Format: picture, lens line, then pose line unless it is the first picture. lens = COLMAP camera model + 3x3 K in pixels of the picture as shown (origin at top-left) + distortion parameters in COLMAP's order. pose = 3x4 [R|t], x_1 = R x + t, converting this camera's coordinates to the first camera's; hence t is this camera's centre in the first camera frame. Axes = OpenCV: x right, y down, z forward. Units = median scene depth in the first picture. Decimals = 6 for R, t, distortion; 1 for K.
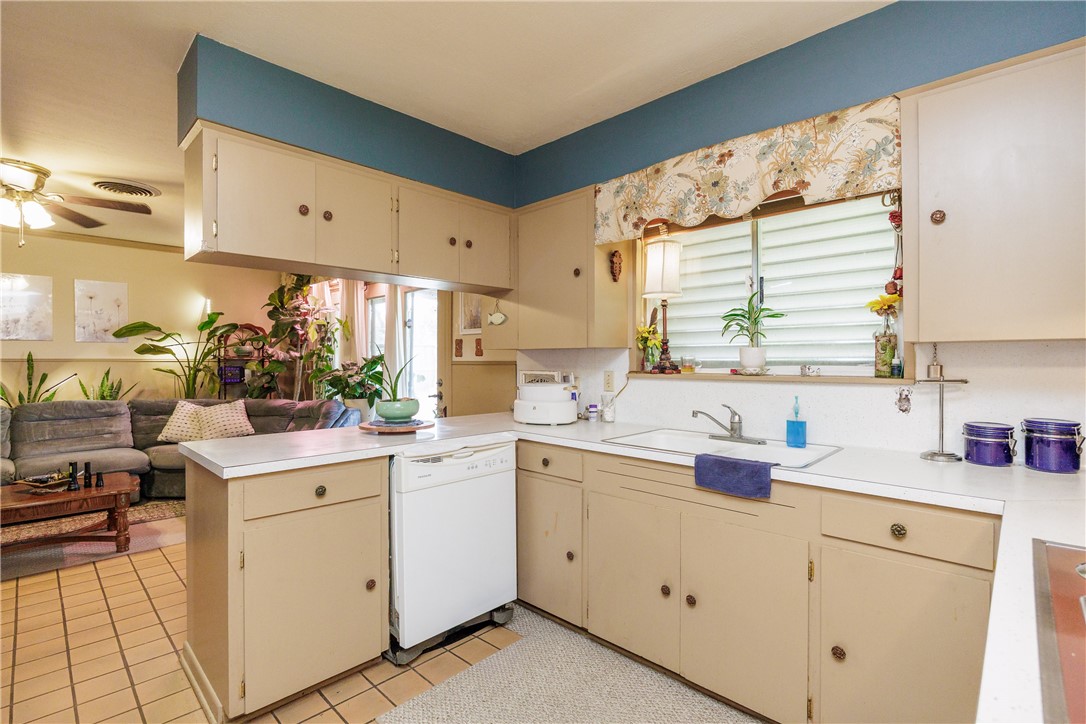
lens RADIAL K [[500.1, 0, 553.7], [0, 500.1, 364.8], [0, 0, 1]] dist [-0.017086, 0.001465]
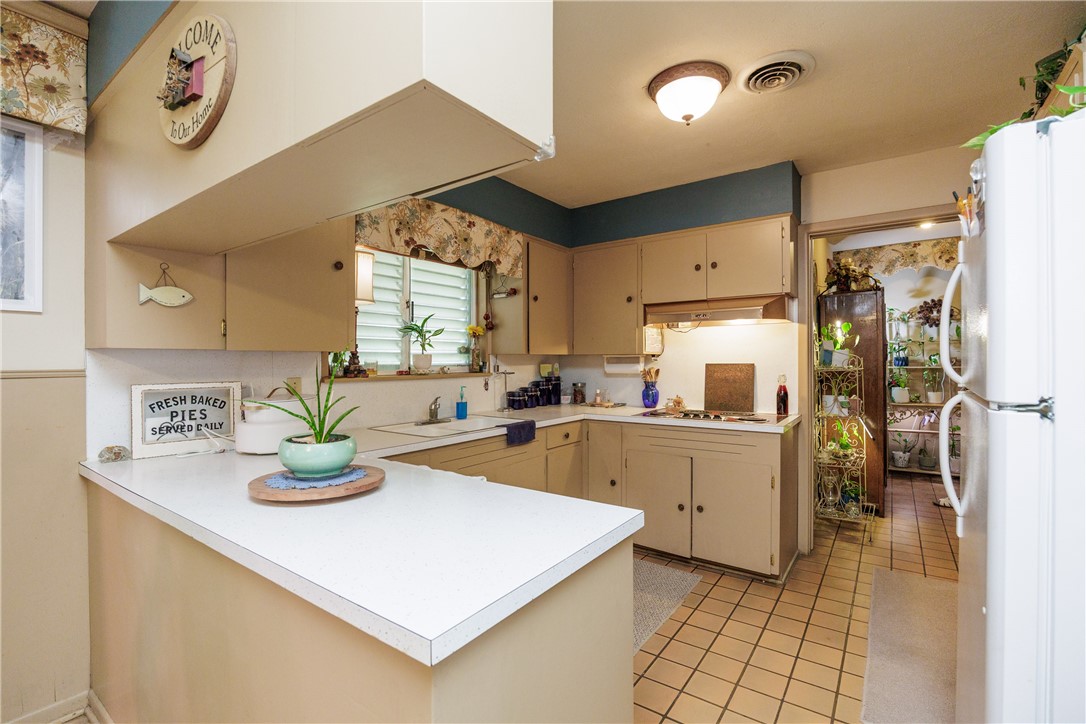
lens RADIAL K [[500.1, 0, 548.7], [0, 500.1, 364.2], [0, 0, 1]] dist [-0.017086, 0.001465]
pose [[-0.143701, -0.007979, 0.989589, -0.956843], [0.015819, 0.999821, 0.010359, -0.016051], [-0.989495, 0.017143, -0.143549, 0.830769]]
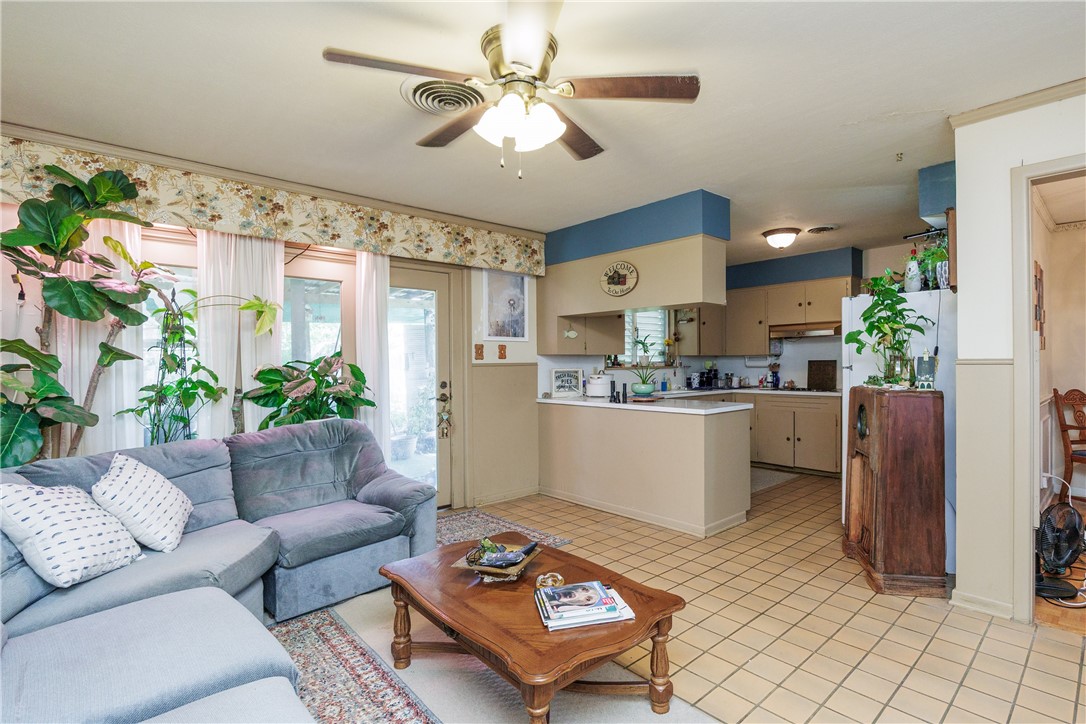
lens RADIAL K [[506.6, 0, 586.8], [0, 506.6, 370.1], [0, 0, 1]] dist [-0.031028, 0.000438]
pose [[0.057491, -0.011710, 0.998277, -2.122558], [0.025524, 0.999622, 0.010256, 0.003318], [-0.998020, 0.024891, 0.057768, 1.109880]]
